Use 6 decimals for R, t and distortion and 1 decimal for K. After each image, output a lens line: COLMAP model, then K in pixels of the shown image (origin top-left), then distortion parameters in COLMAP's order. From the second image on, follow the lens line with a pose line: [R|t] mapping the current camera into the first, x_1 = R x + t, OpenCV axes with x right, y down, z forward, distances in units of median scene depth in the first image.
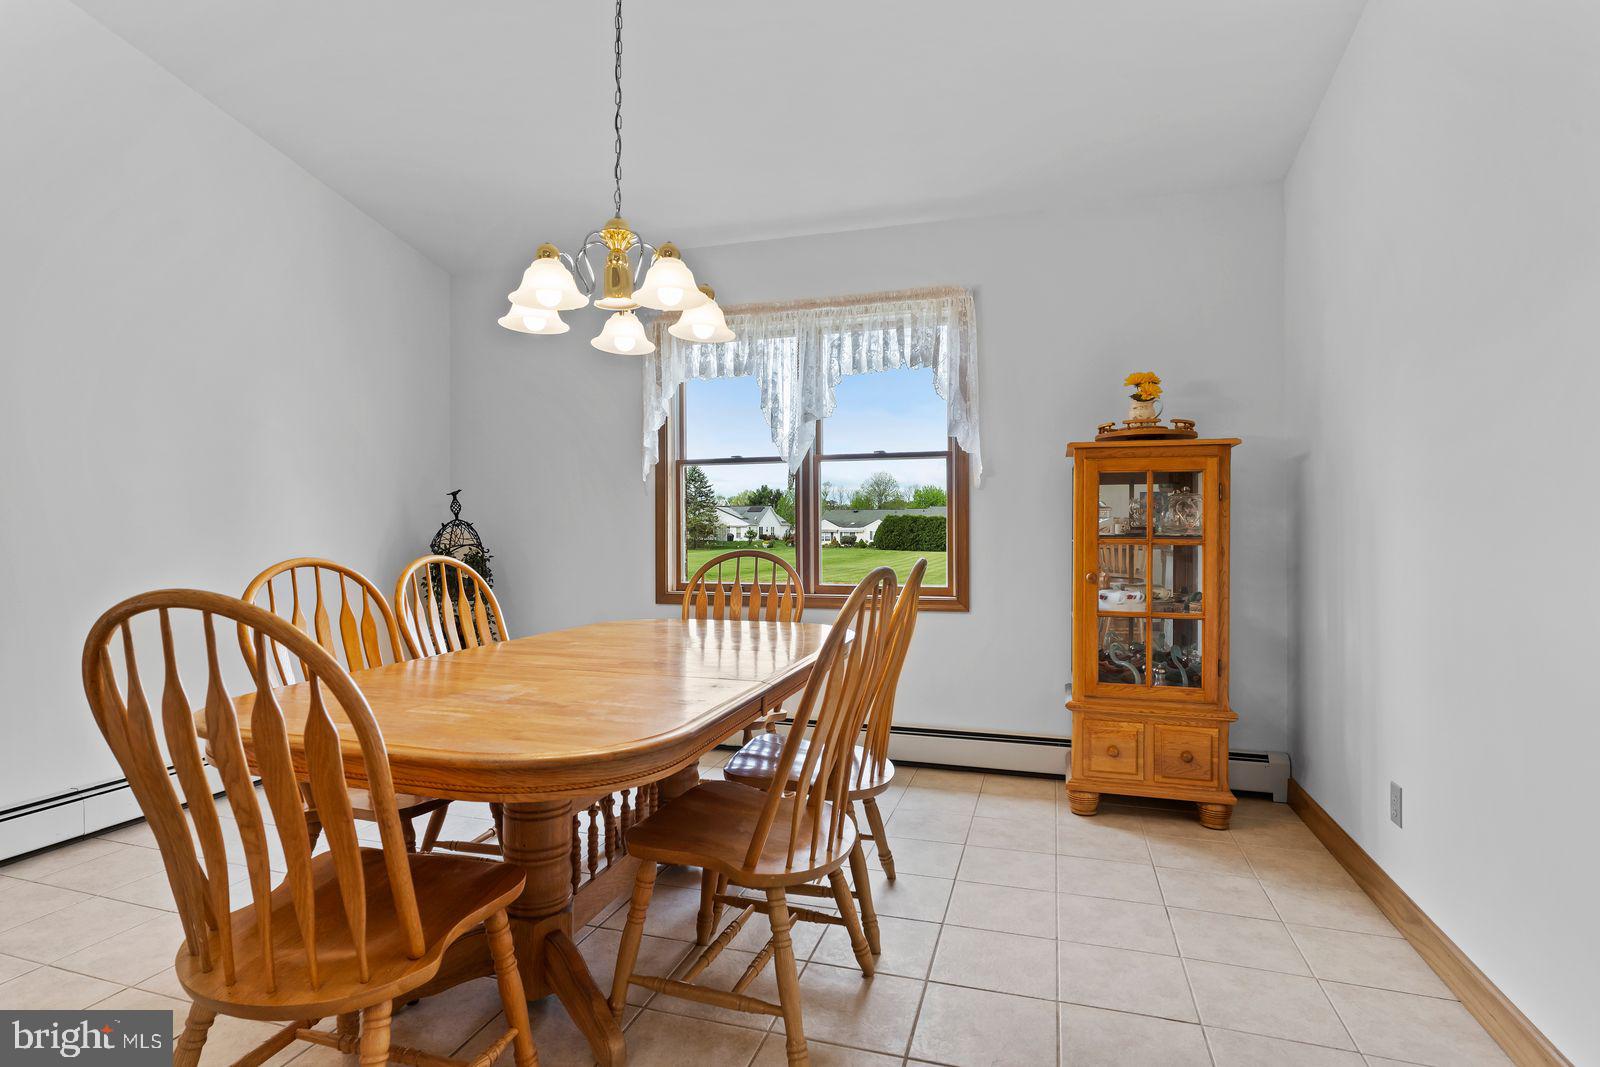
lens RADIAL K [[795.8, 0, 795.0], [0, 795.8, 516.4], [0, 0, 1]] dist [-0.024192, -0.000016]
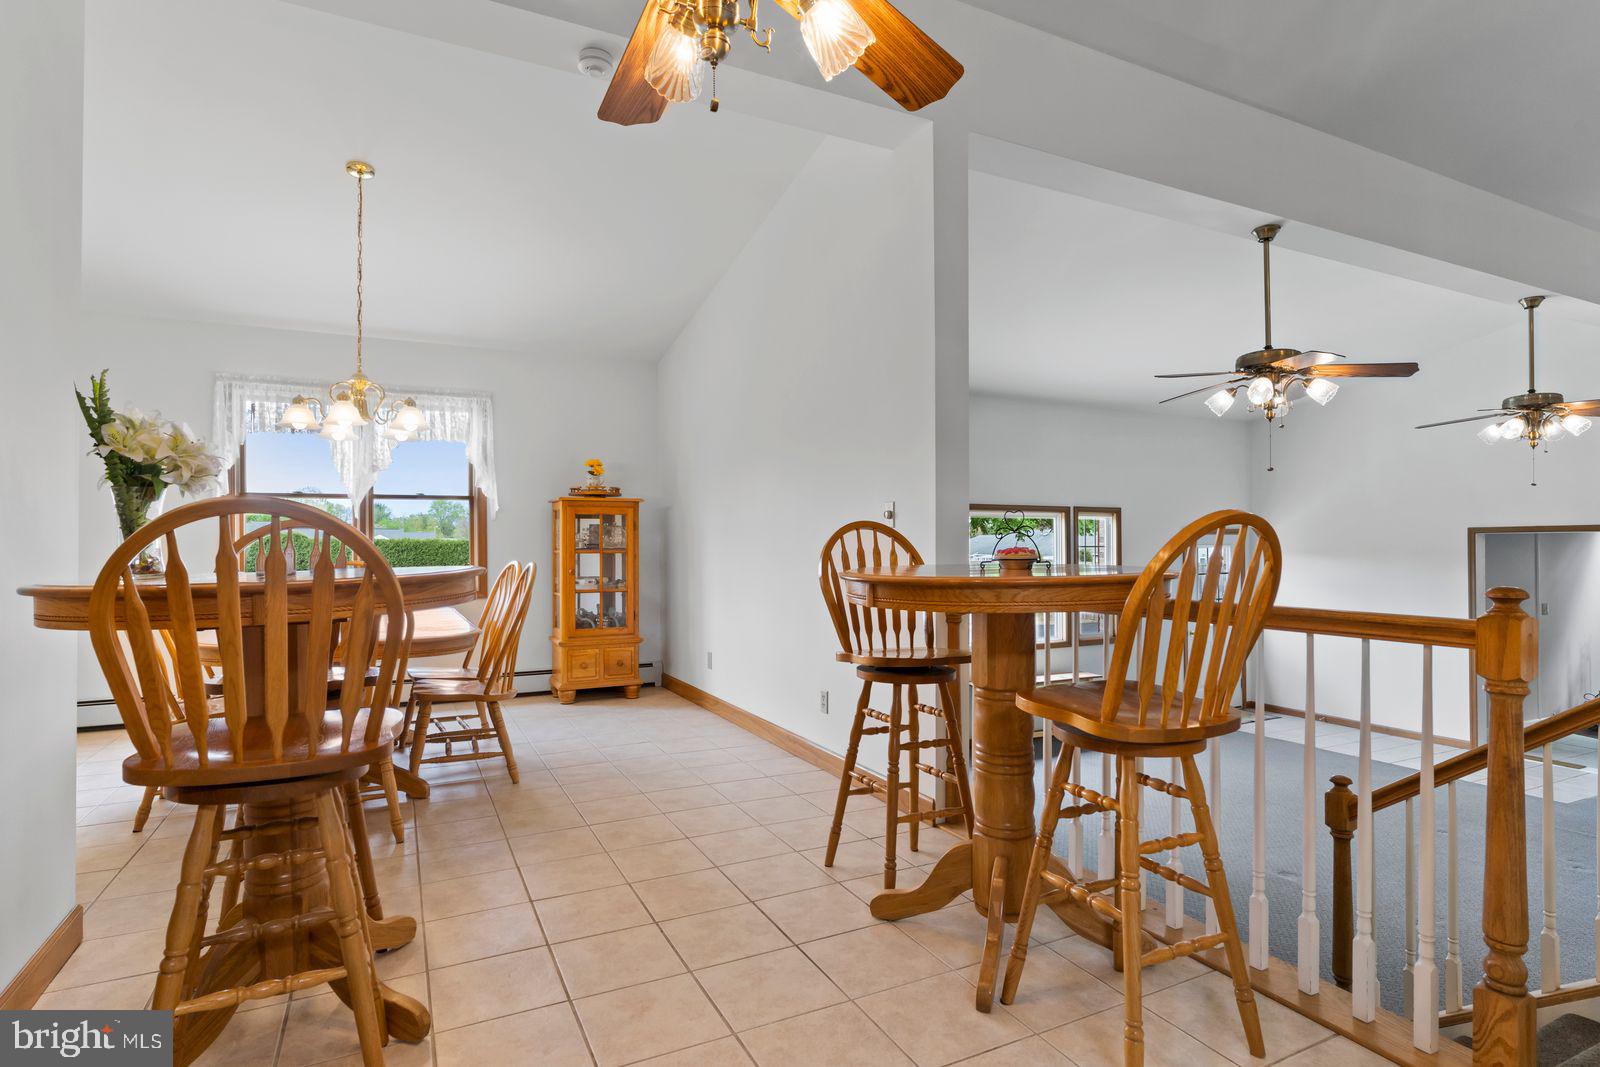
lens RADIAL K [[808.4, 0, 795.1], [0, 808.4, 532.1], [0, 0, 1]] dist [-0.000911, 0.000143]
pose [[0.711418, 0.002370, 0.702765, -0.543971], [-0.001152, 0.999997, -0.002205, -0.011003], [-0.702768, 0.000759, 0.711419, -0.653944]]
